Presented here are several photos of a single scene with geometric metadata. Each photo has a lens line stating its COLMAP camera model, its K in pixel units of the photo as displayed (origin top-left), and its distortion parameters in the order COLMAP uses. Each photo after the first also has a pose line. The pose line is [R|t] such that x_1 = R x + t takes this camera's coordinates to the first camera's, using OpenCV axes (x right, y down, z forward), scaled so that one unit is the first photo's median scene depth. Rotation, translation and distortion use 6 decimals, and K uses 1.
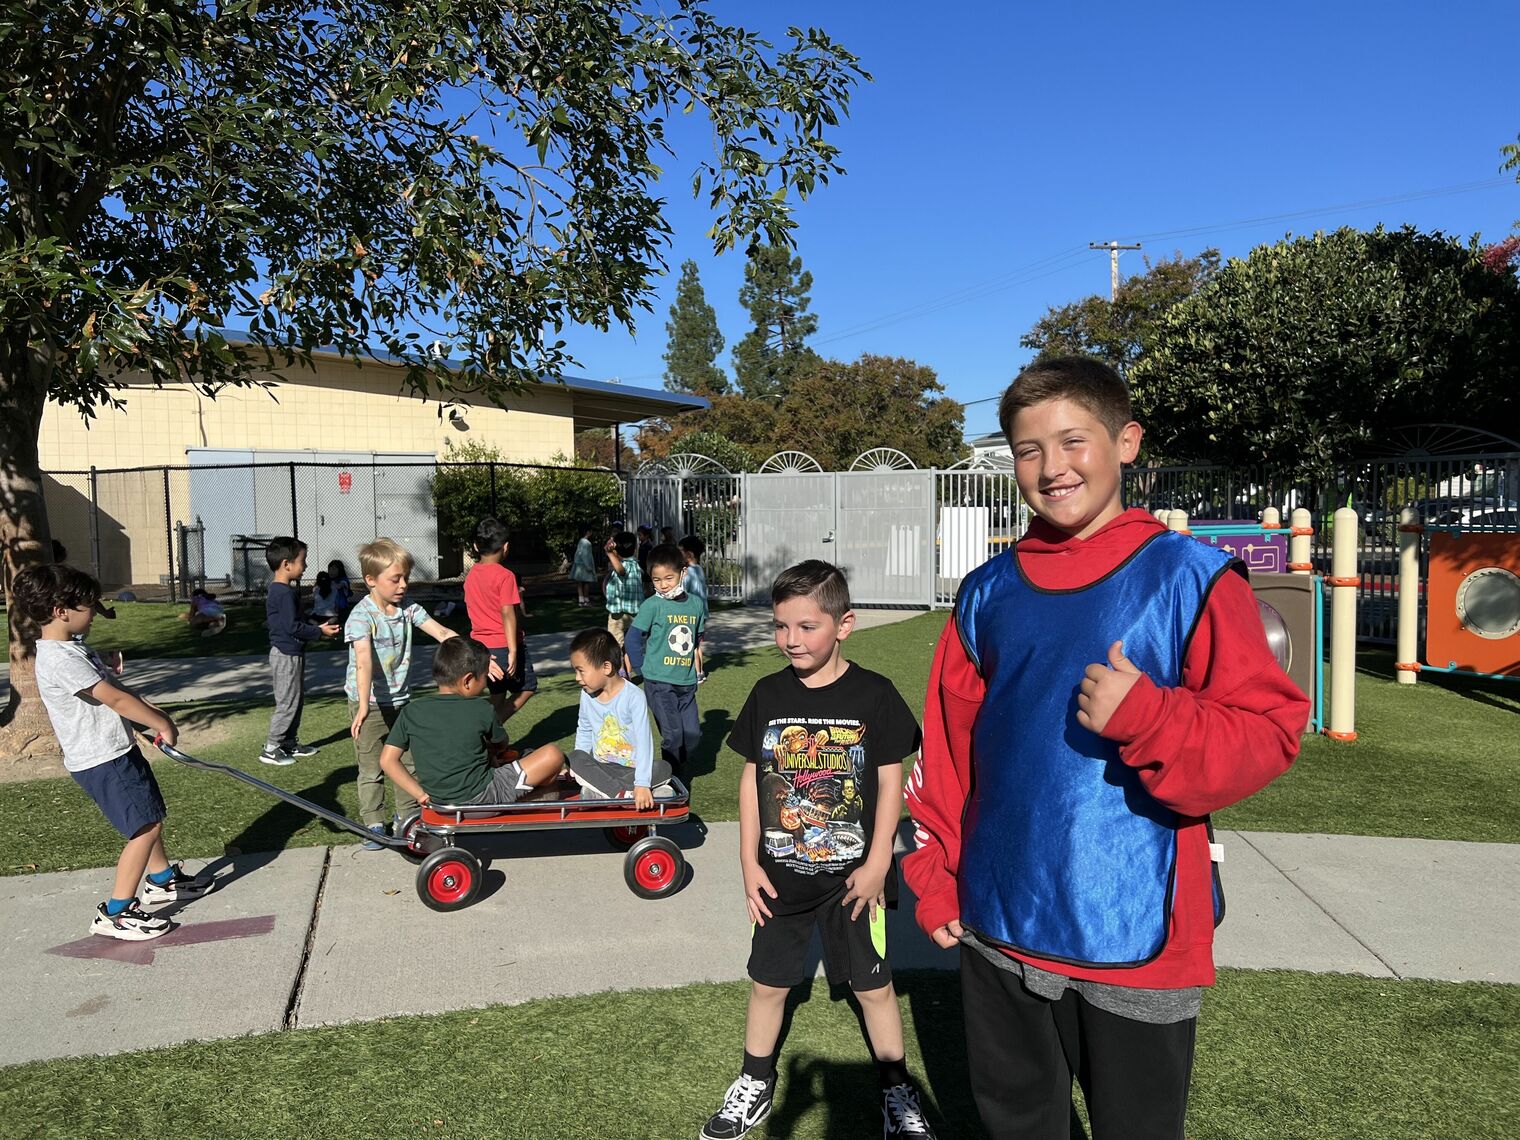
lens RADIAL K [[1143.8, 0, 766.8], [0, 1143.8, 576.9], [0, 0, 1]] dist [0.006246, 0.006856]
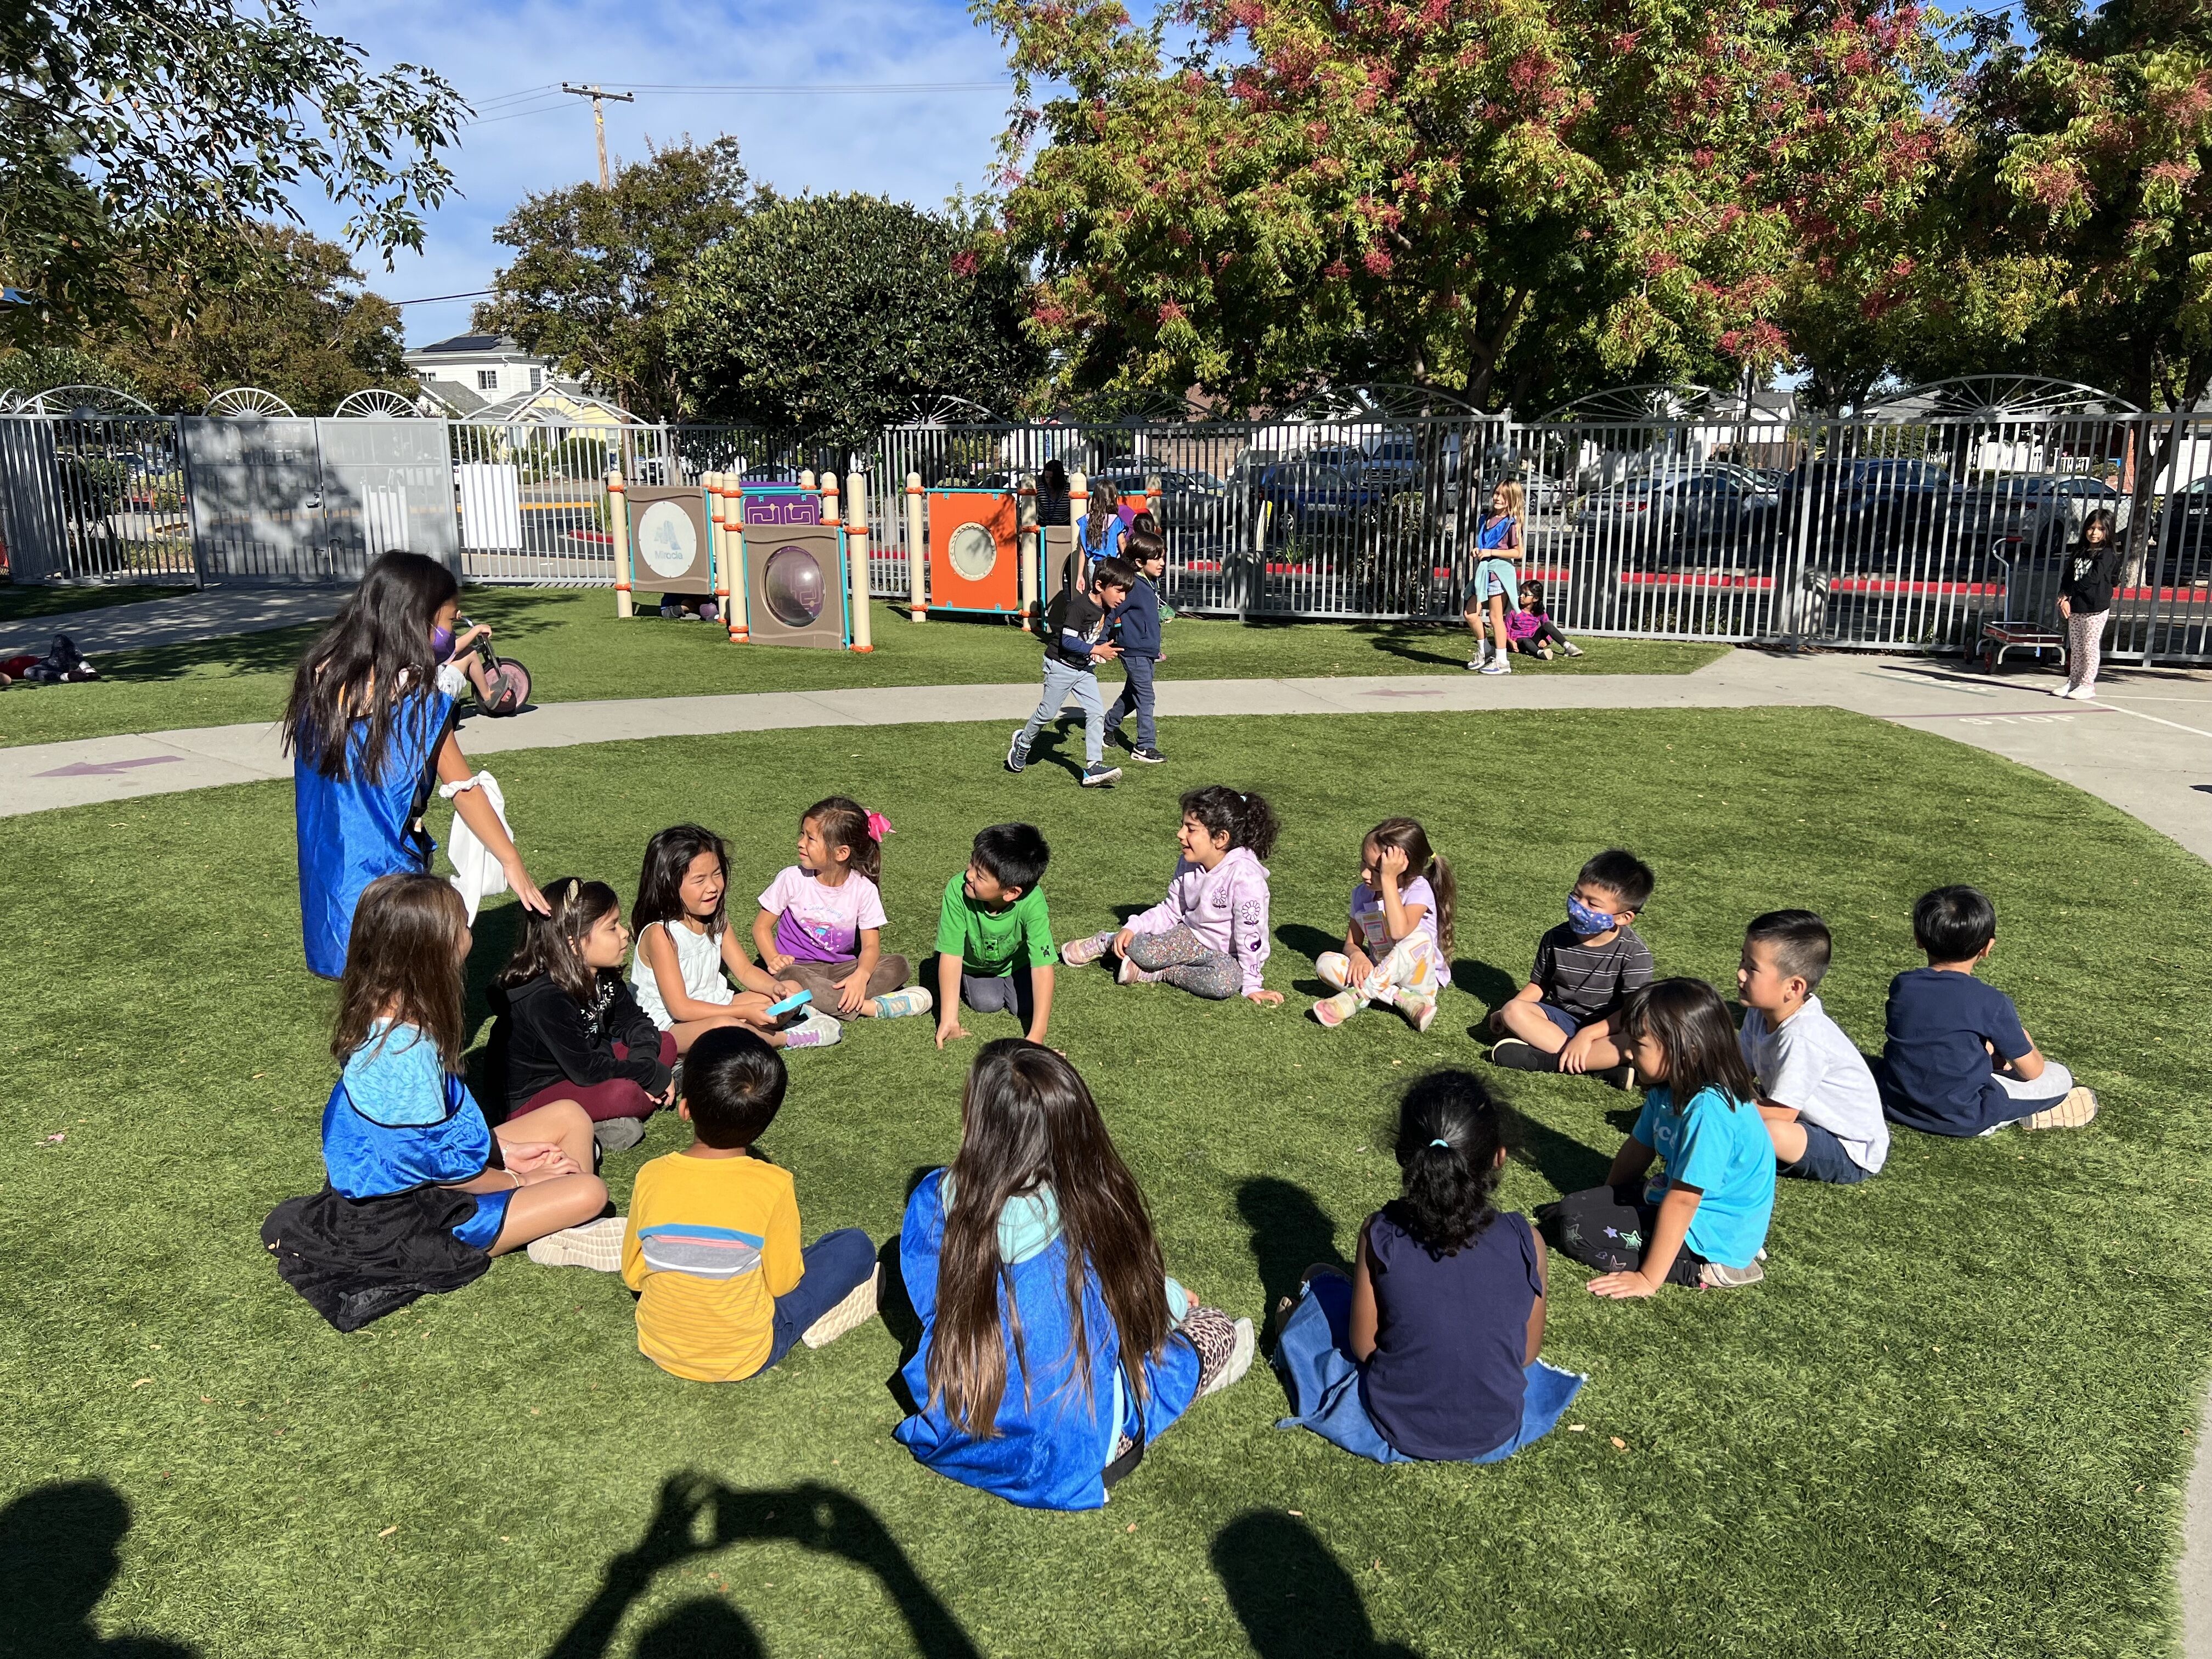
lens RADIAL K [[1664.6, 0, 1114.8], [0, 1664.6, 827.5], [0, 0, 1]] dist [0.006246, 0.006856]
pose [[0.832638, -0.109005, 0.542985, -0.081656], [0.020714, 0.985882, 0.166155, 0.006881], [-0.553431, -0.127100, 0.823140, -0.195434]]
